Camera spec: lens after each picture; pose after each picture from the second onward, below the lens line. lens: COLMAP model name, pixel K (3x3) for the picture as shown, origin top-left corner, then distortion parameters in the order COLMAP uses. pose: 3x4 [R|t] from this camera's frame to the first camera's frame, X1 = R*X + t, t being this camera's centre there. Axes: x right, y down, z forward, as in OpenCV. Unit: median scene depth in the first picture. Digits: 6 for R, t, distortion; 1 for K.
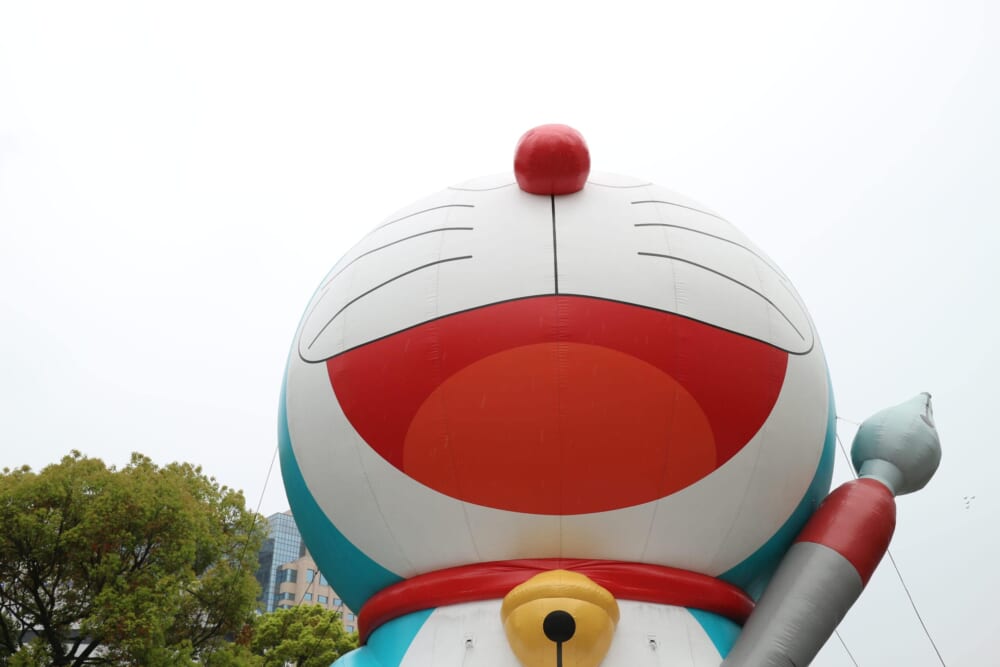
lens RADIAL K [[972.3, 0, 500.0], [0, 972.3, 333.5], [0, 0, 1]] dist [-0.001345, -0.003346]
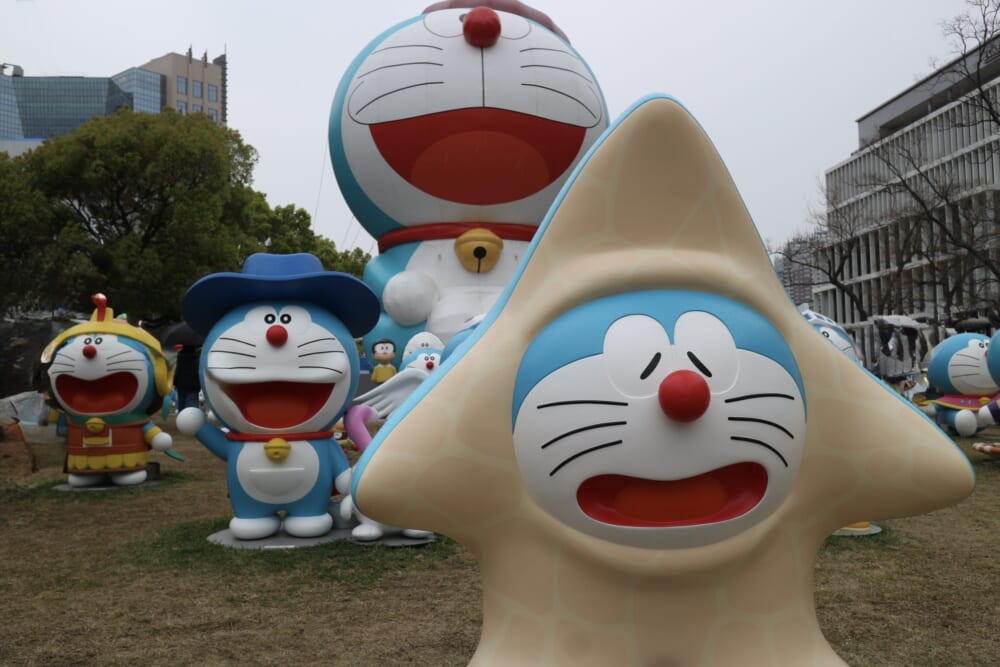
lens RADIAL K [[972.3, 0, 500.0], [0, 972.3, 333.5], [0, 0, 1]] dist [-0.001345, -0.003346]
pose [[0.988721, -0.003658, 0.149726, -0.229943], [-0.061991, 0.900054, 0.431346, -0.517159], [-0.136339, -0.435763, 0.889676, -1.148751]]
